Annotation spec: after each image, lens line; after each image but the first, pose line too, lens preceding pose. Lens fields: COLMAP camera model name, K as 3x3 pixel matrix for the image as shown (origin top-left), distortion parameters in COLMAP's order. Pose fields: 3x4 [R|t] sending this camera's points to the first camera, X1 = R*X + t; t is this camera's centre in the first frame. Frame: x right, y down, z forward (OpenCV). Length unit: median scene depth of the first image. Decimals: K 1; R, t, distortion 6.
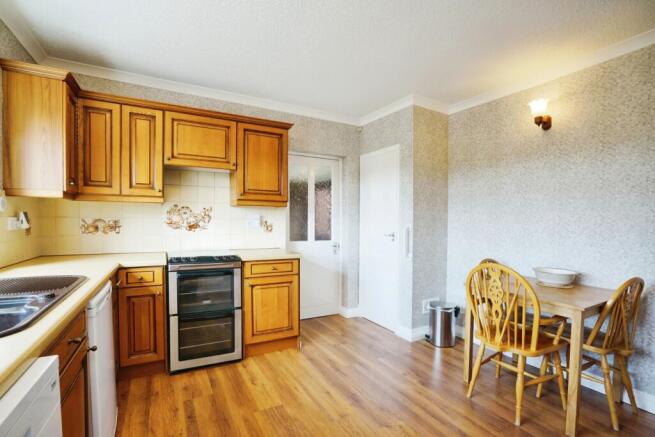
lens RADIAL K [[304.3, 0, 320.7], [0, 304.3, 221.1], [0, 0, 1]] dist [-0.032690, -0.000045]
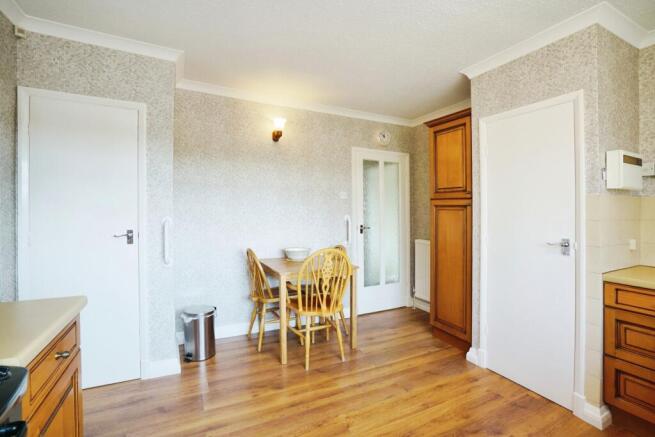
lens RADIAL K [[305.4, 0, 329.1], [0, 305.4, 206.9], [0, 0, 1]] dist [-0.027642, 0.000232]
pose [[0.033328, 0.003090, 0.999440, -0.466839], [-0.003053, 0.999991, -0.002990, -0.019047], [-0.999440, -0.002951, 0.033337, 0.625997]]
